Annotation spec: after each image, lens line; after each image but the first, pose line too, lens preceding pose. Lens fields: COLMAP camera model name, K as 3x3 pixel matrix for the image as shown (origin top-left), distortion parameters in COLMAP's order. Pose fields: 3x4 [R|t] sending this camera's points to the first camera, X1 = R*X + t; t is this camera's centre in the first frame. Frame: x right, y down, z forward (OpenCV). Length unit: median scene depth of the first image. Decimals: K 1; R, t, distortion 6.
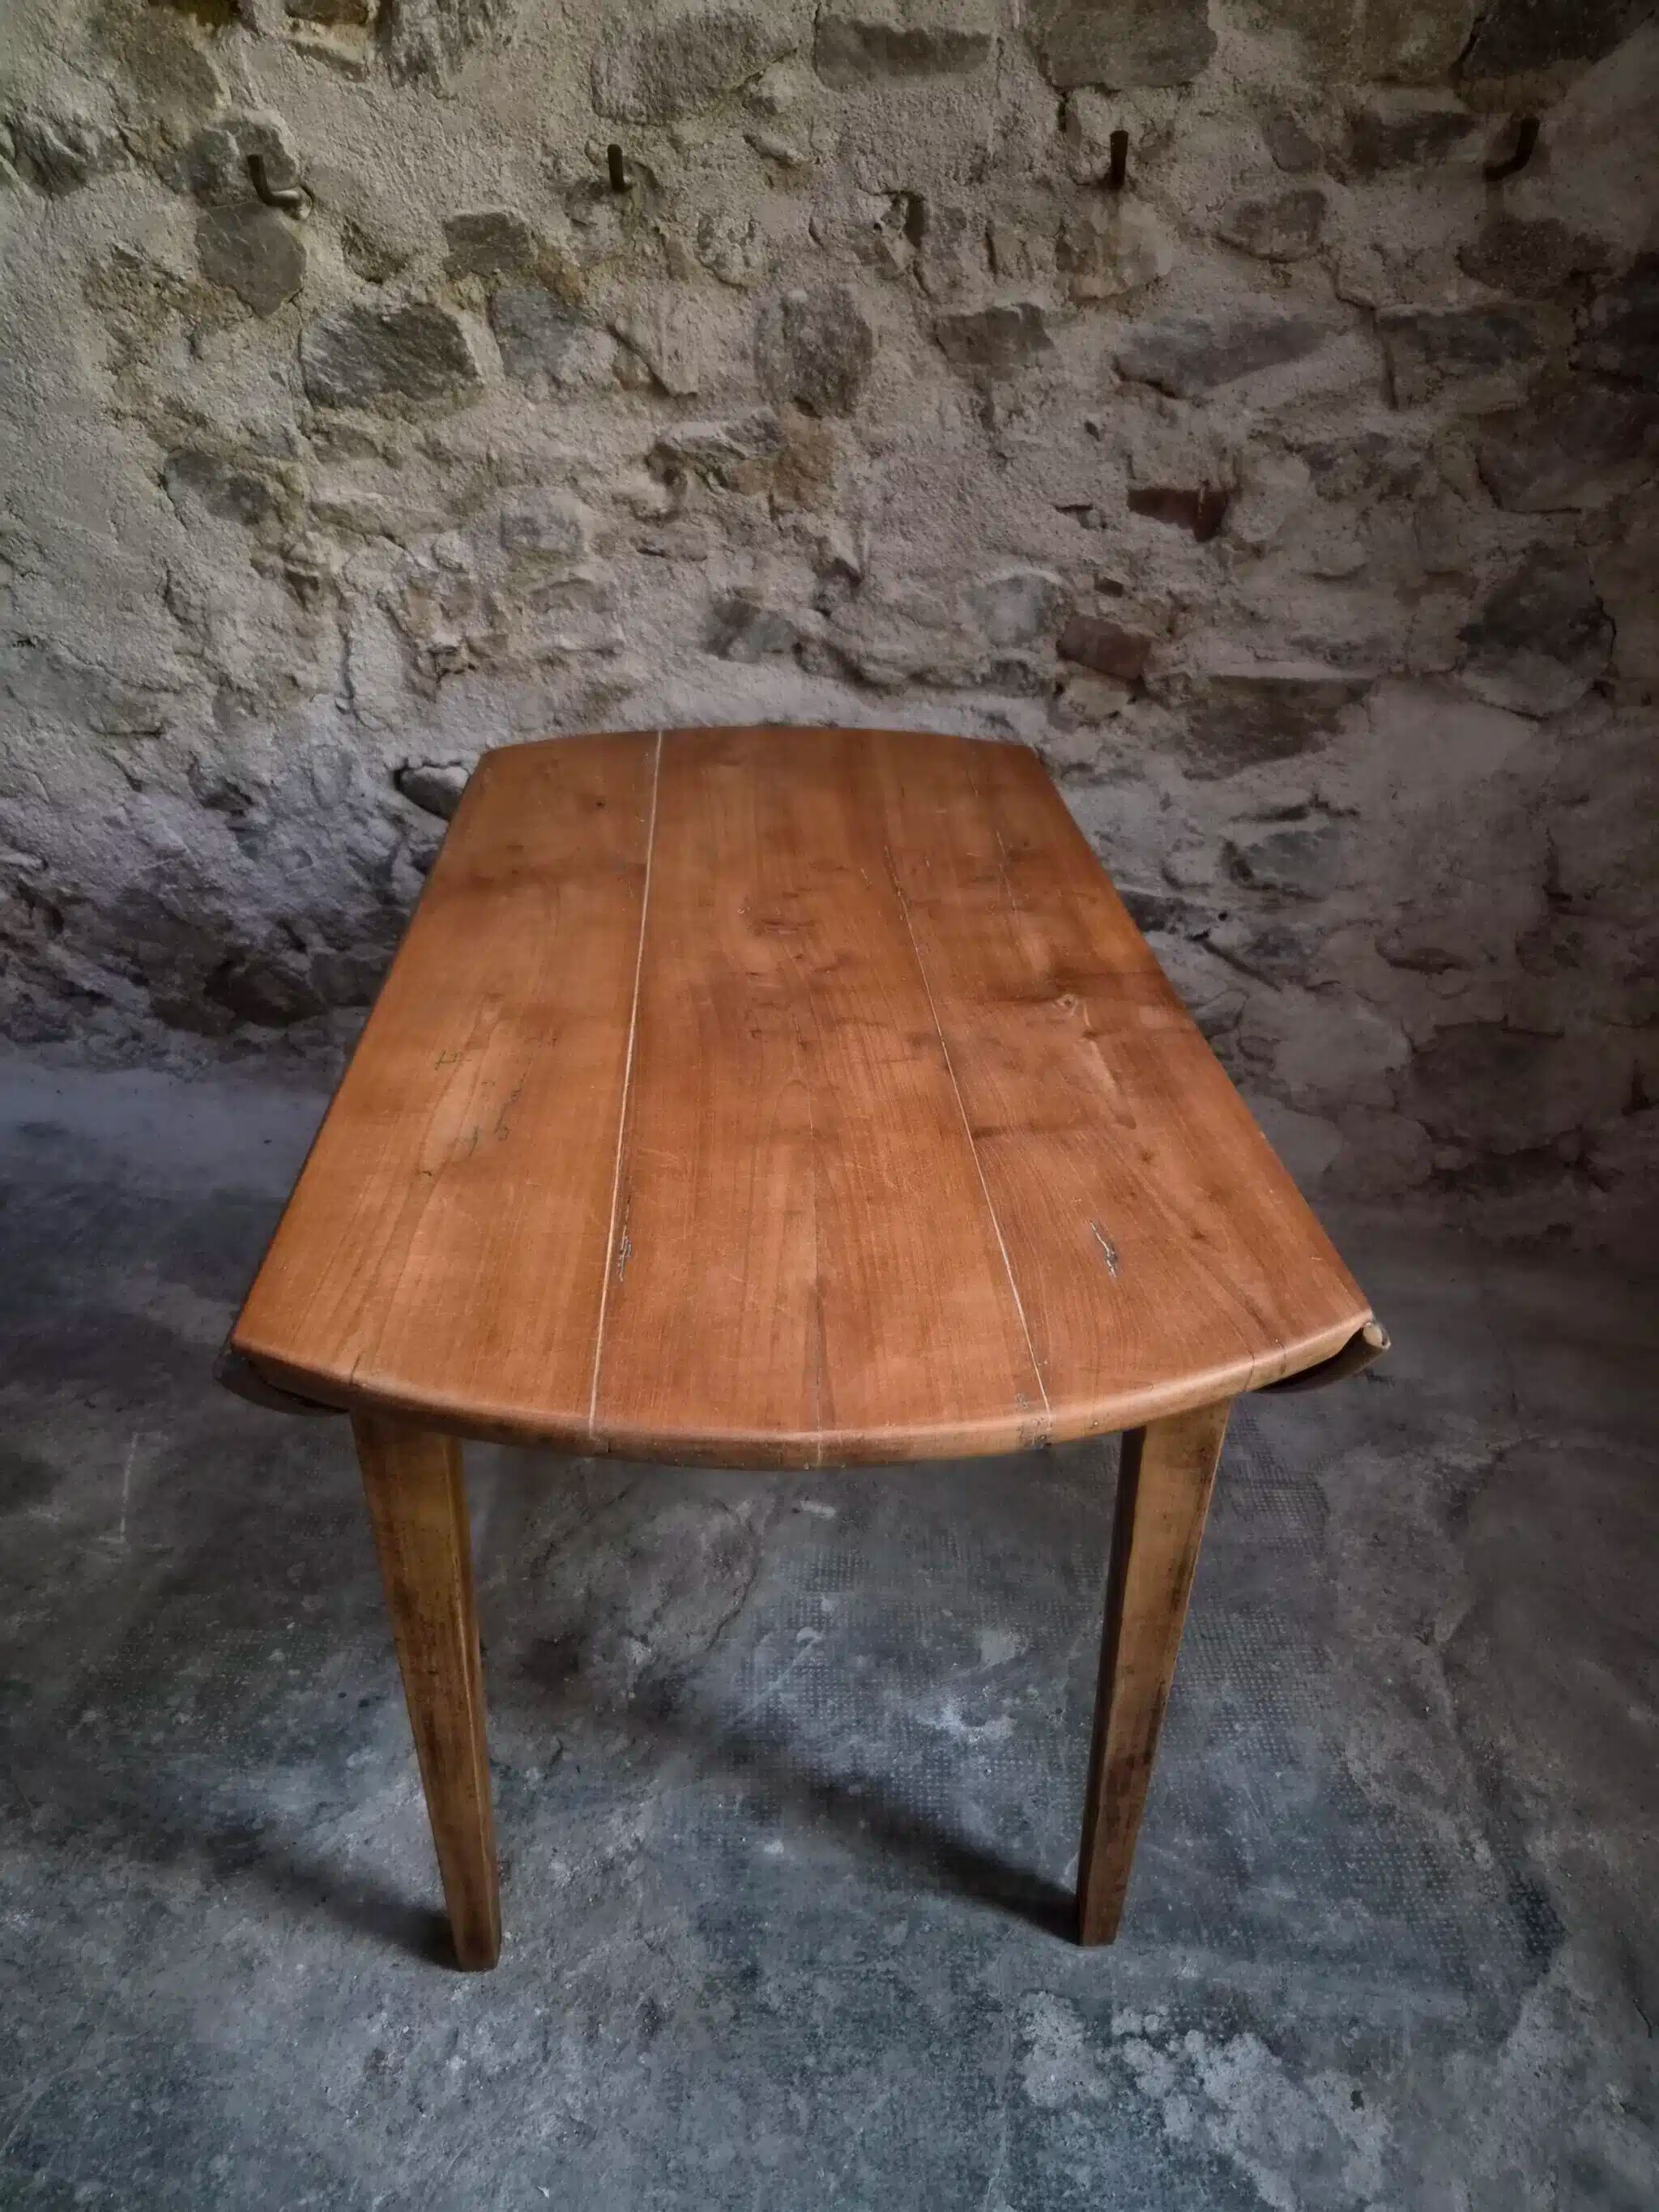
lens RADIAL K [[1479.7, 0, 821.1], [0, 1479.7, 1098.4], [0, 0, 1]] dist [0.055109, -0.044371]
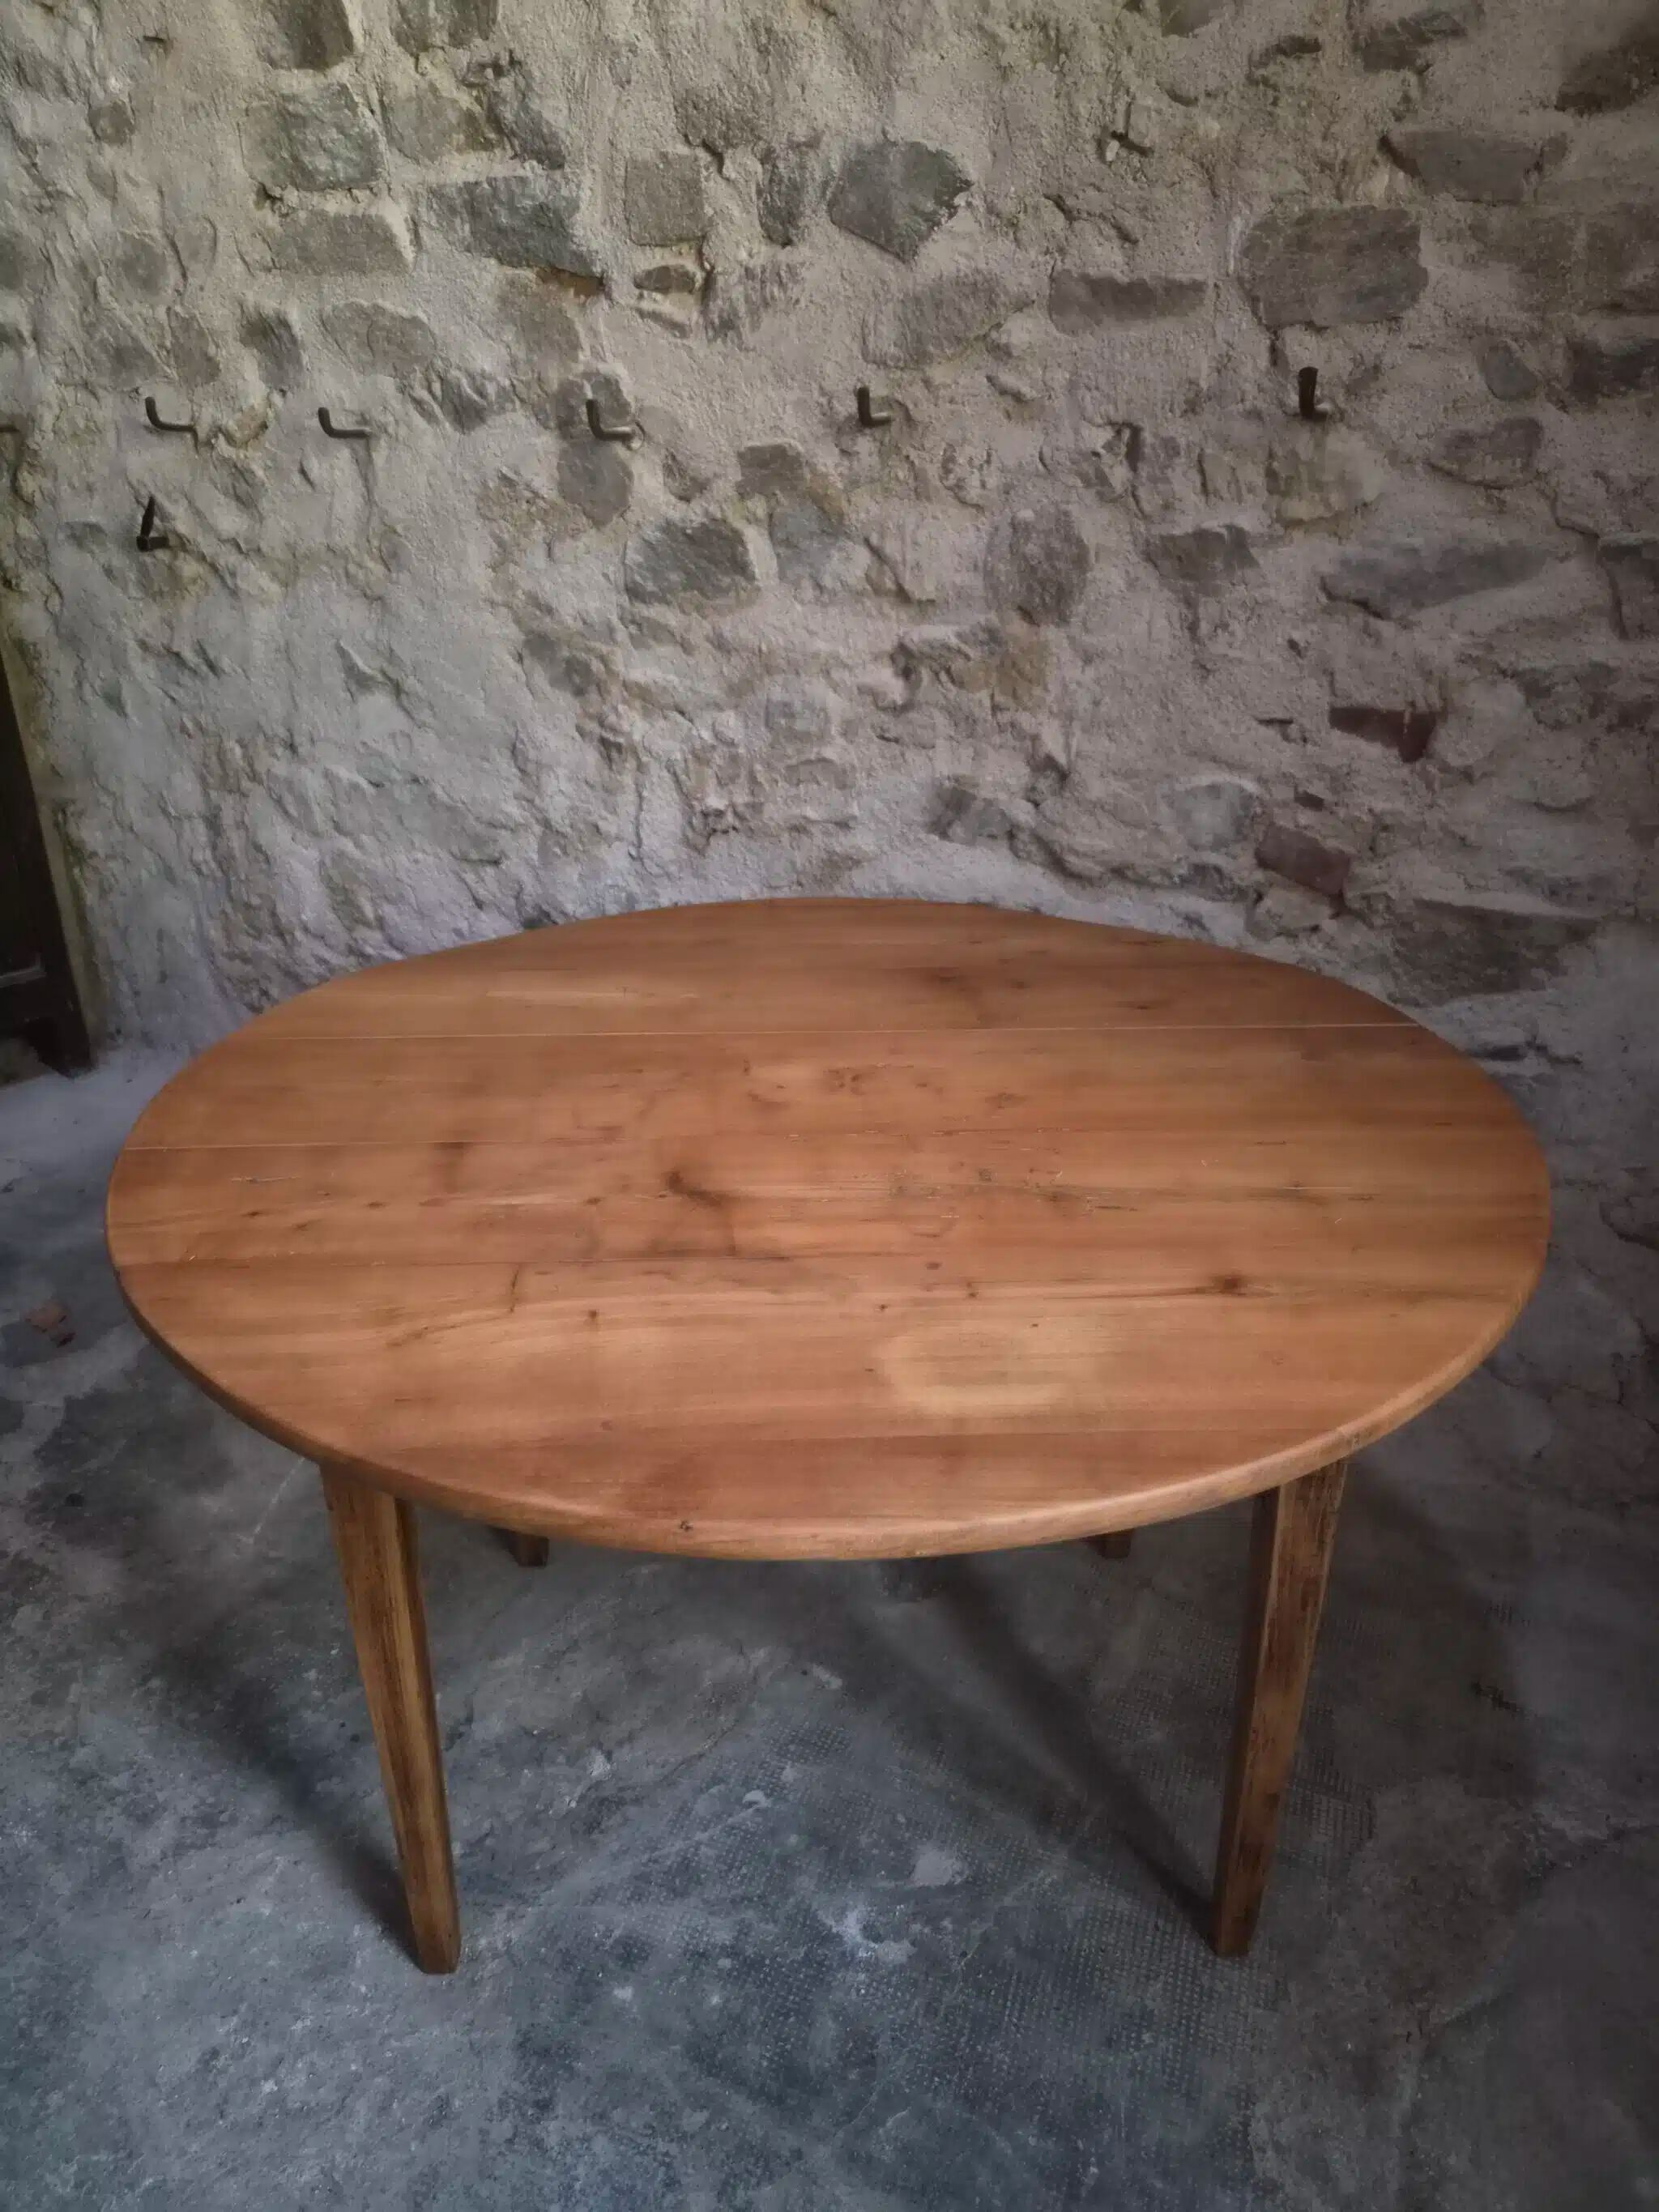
lens RADIAL K [[1480.6, 0, 837.1], [0, 1480.6, 1094.2], [0, 0, 1]] dist [0.059435, -0.049295]
pose [[0.934193, 0.137903, -0.329038, 0.255109], [-0.170844, 0.982571, -0.073250, -0.031620], [0.313202, 0.124644, 0.941472, 0.012757]]
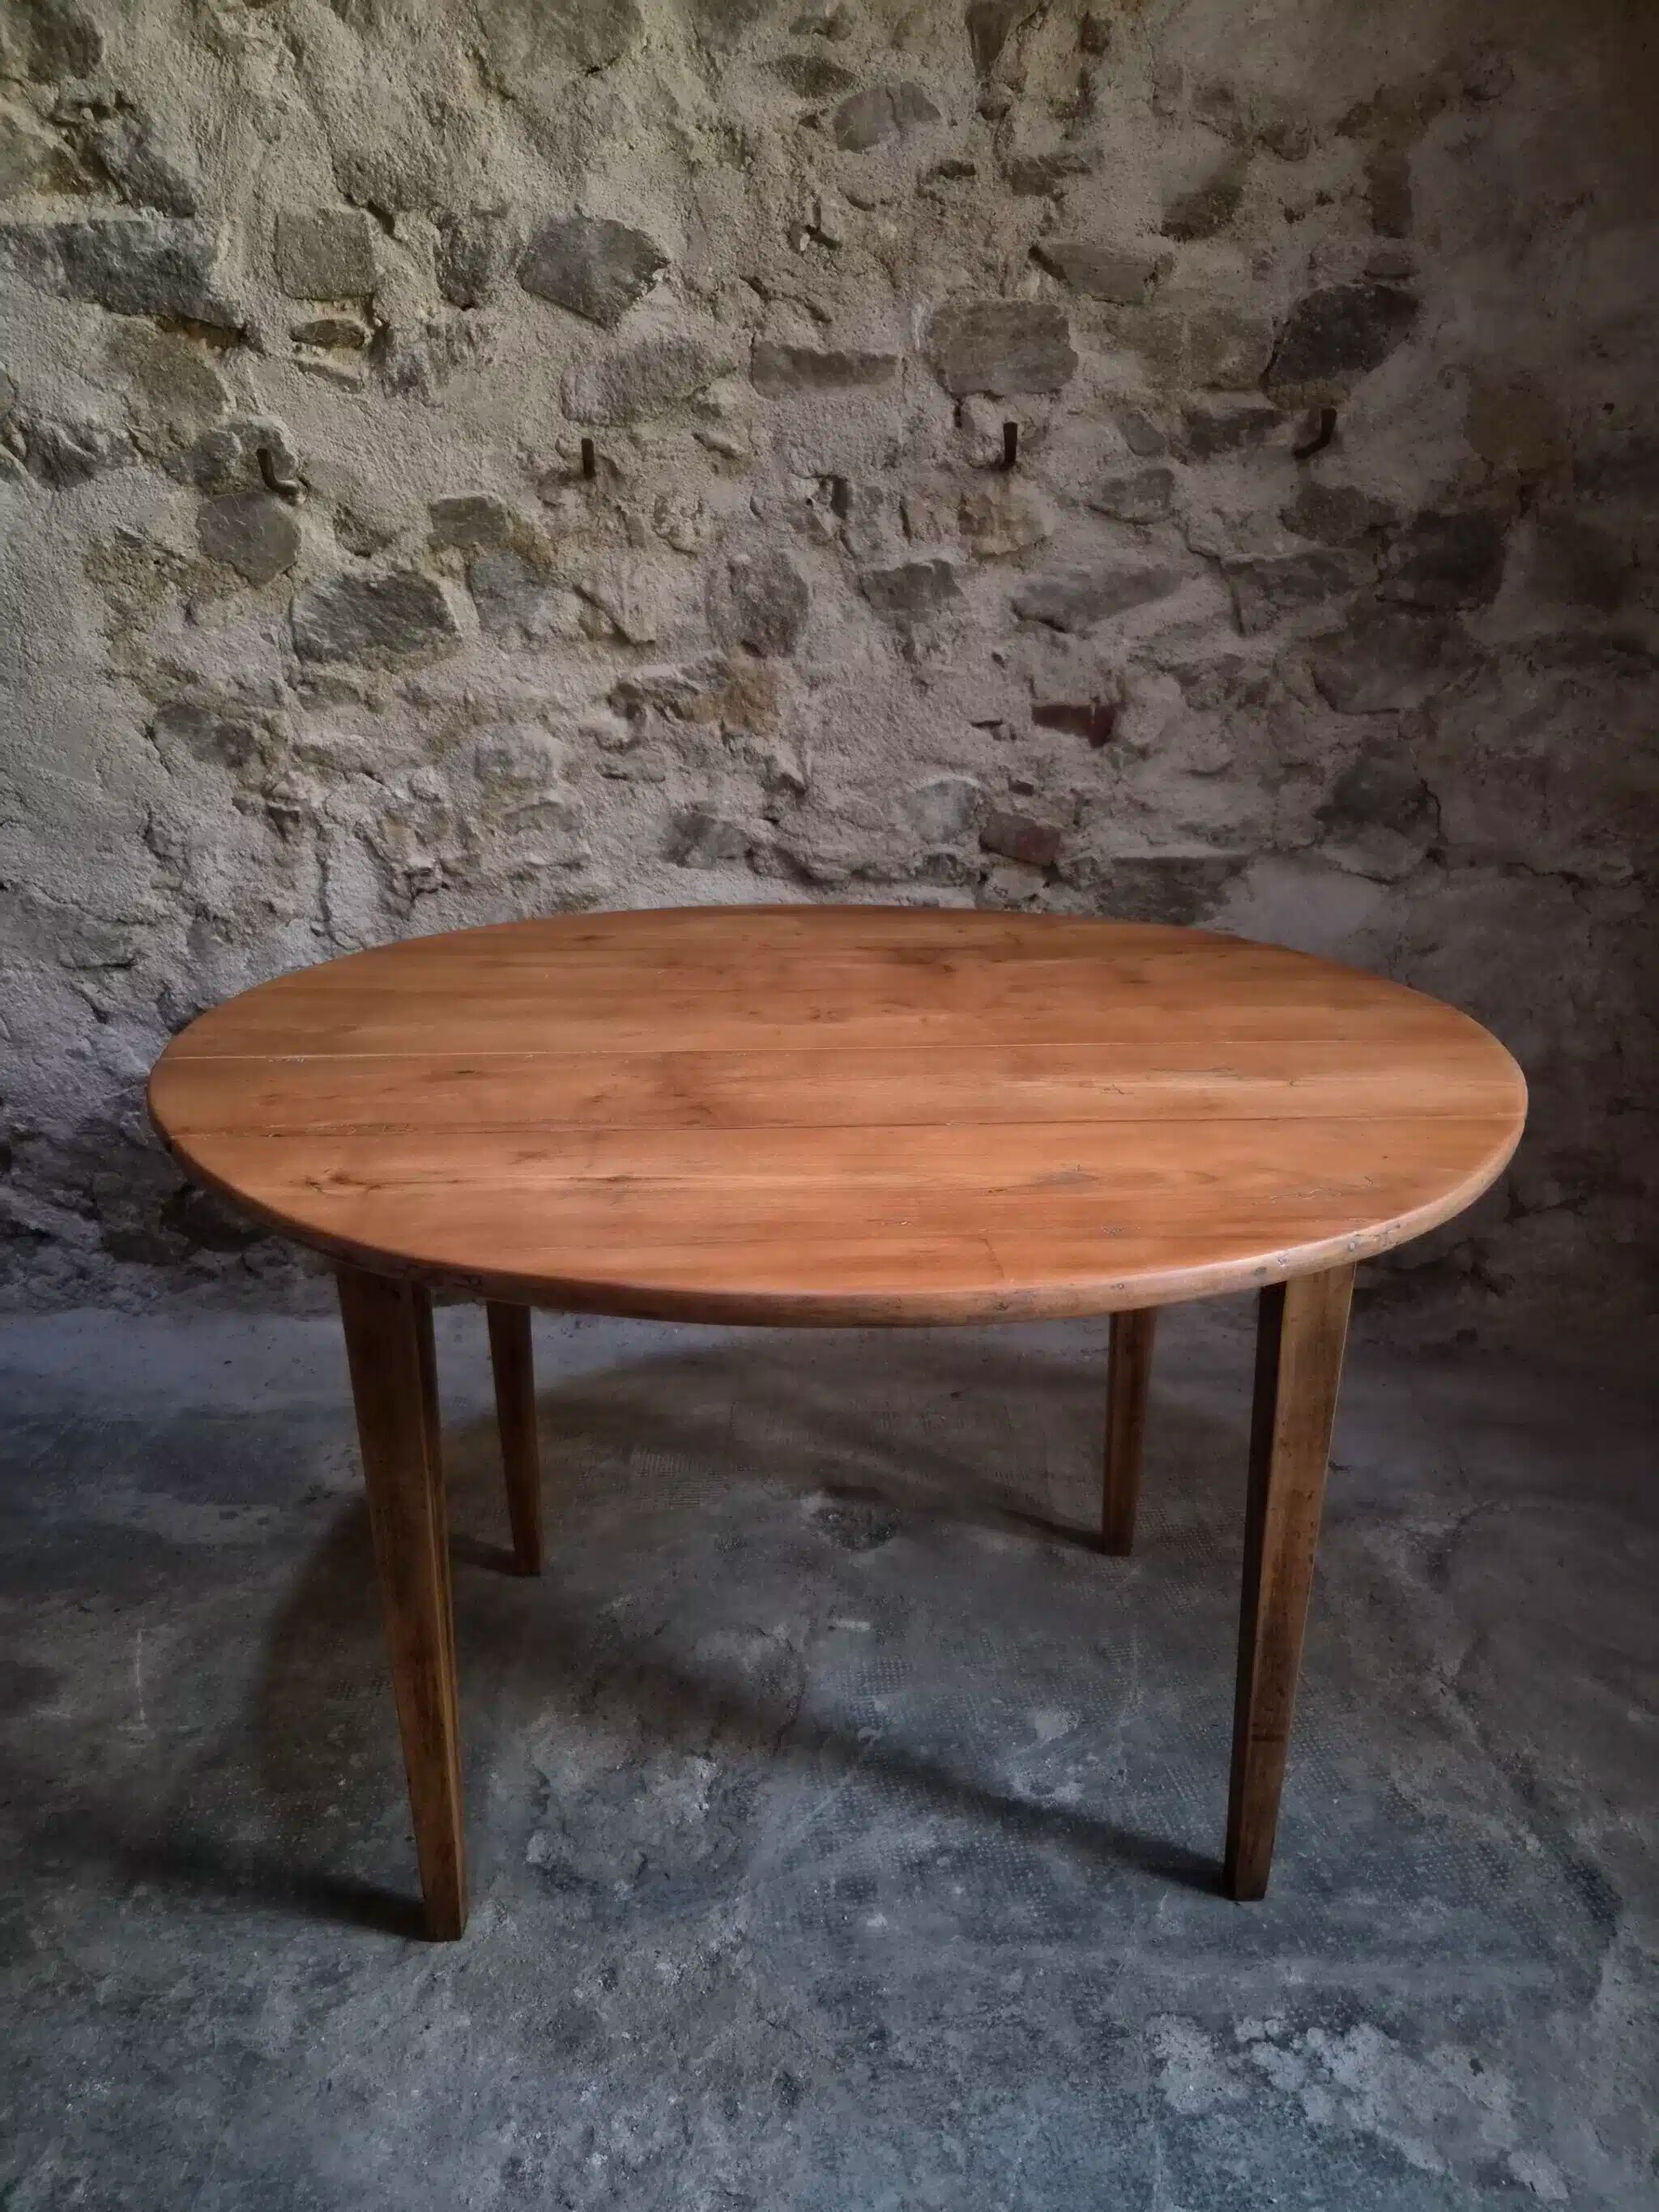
lens RADIAL K [[1478.5, 0, 837.7], [0, 1478.5, 1119.8], [0, 0, 1]] dist [0.060592, -0.047669]
pose [[0.990176, -0.058427, 0.127035, -0.111536], [0.081696, 0.979055, -0.186488, 0.115235], [-0.113479, 0.195035, 0.974209, -0.060107]]
